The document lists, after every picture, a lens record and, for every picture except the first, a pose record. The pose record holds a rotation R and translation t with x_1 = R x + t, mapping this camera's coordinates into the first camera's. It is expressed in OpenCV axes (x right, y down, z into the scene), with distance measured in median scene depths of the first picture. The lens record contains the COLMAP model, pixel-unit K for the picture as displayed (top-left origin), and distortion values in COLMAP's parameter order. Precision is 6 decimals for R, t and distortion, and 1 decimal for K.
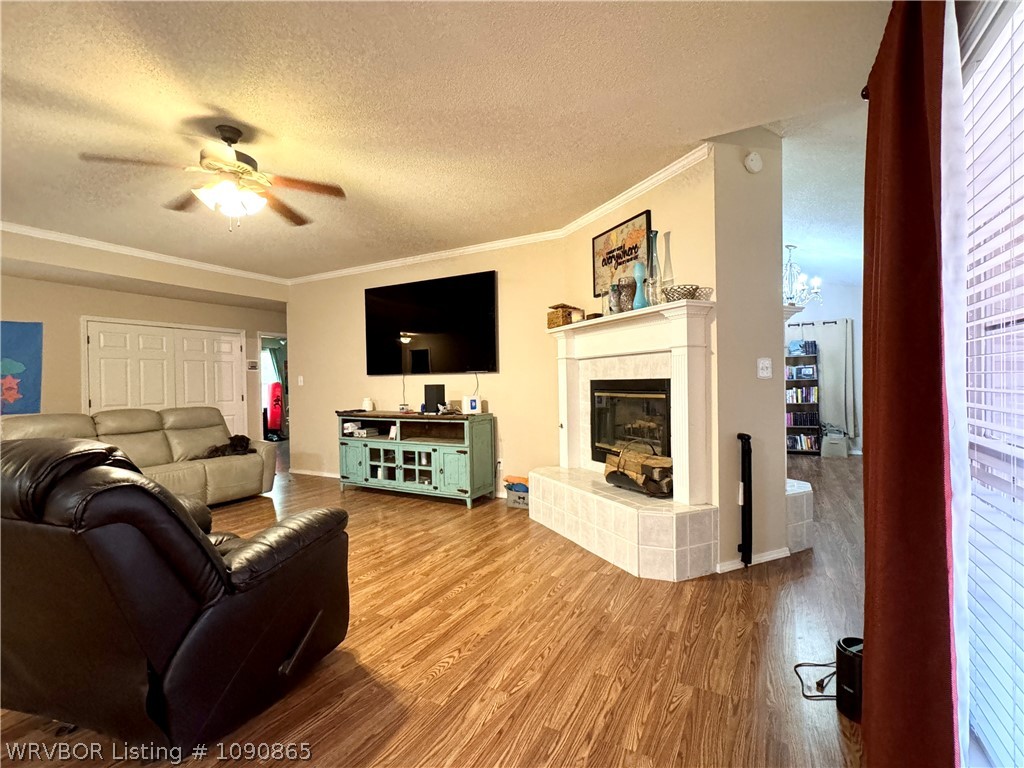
lens RADIAL K [[471.2, 0, 512.4], [0, 471.2, 387.3], [0, 0, 1]] dist [-0.003598, -0.000418]
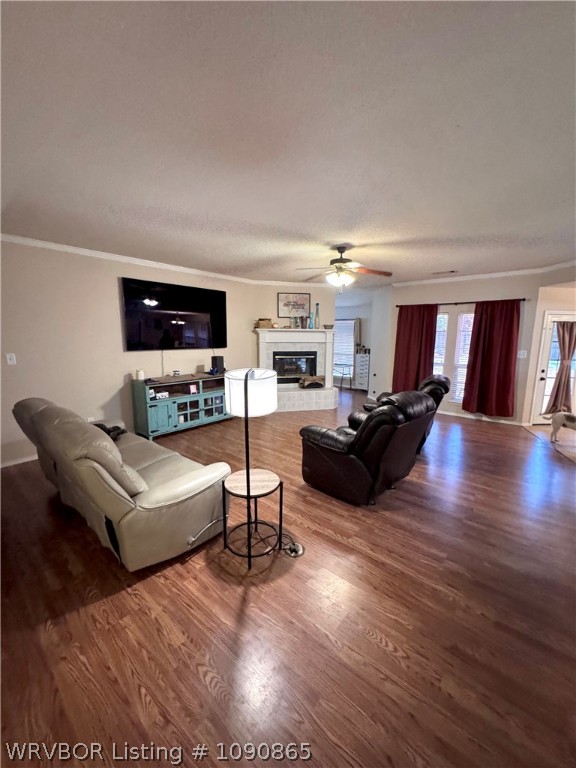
lens RADIAL K [[305.2, 0, 288.0], [0, 305.2, 384.0], [0, 0, 1]] dist [-0.001518, -0.000211]
pose [[0.205148, -0.136613, 0.969150, -1.198841], [0.005626, 0.990359, 0.138412, -0.058122], [-0.978715, -0.022943, 0.203939, 0.526159]]
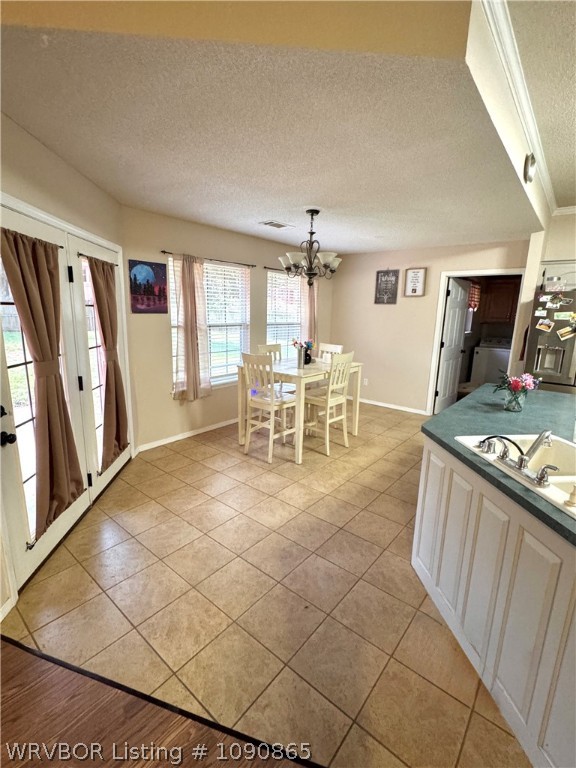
lens RADIAL K [[353.4, 0, 288.0], [0, 353.4, 384.0], [0, 0, 1]] dist [-0.003598, -0.000418]
pose [[-0.982208, -0.044677, 0.182404, -0.293861], [-0.003918, 0.975953, 0.217947, -0.049456], [-0.187754, 0.213355, -0.958764, 0.131332]]
